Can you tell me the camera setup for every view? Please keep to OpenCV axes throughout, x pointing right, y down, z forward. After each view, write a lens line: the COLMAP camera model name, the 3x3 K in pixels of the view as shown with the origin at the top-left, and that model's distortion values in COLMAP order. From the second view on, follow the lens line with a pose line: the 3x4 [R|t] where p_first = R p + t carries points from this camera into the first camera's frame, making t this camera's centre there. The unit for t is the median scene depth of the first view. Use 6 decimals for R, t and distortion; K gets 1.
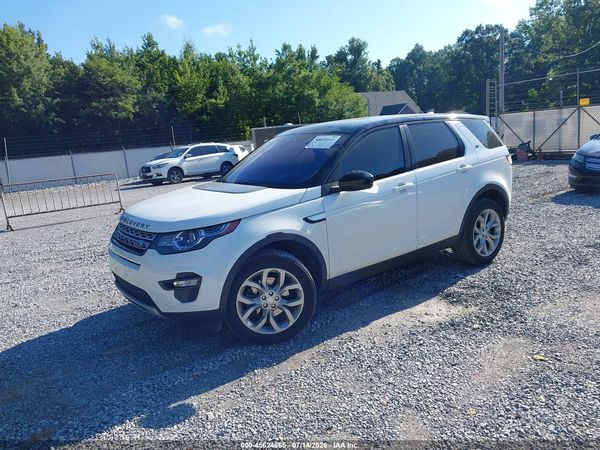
lens RADIAL K [[467.8, 0, 300.0], [0, 467.8, 225.0], [0, 0, 1]] dist [0.033897, -0.067384]
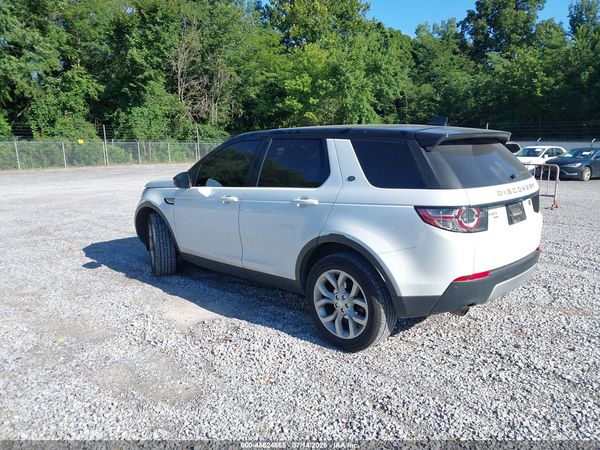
lens RADIAL K [[475.9, 0, 295.8], [0, 475.9, 214.2], [0, 0, 1]] dist [0.005891, -0.002952]
pose [[0.141615, 0.228351, -0.963224, 0.268201], [-0.195330, 0.960346, 0.198951, -0.061310], [0.970459, 0.159972, 0.180603, 0.206452]]
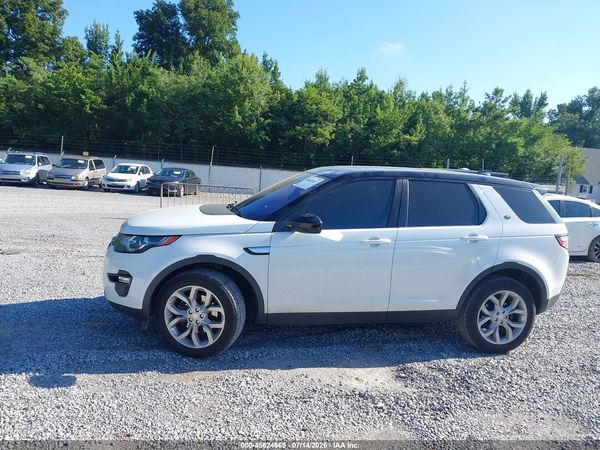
lens RADIAL K [[467.8, 0, 300.0], [0, 467.8, 225.0], [0, 0, 1]] dist [0.033897, -0.067384]
pose [[0.900660, 0.189806, -0.390877, 0.096195], [-0.216694, 0.975909, -0.025414, -0.012105], [0.376636, 0.107590, 0.920092, 0.014017]]
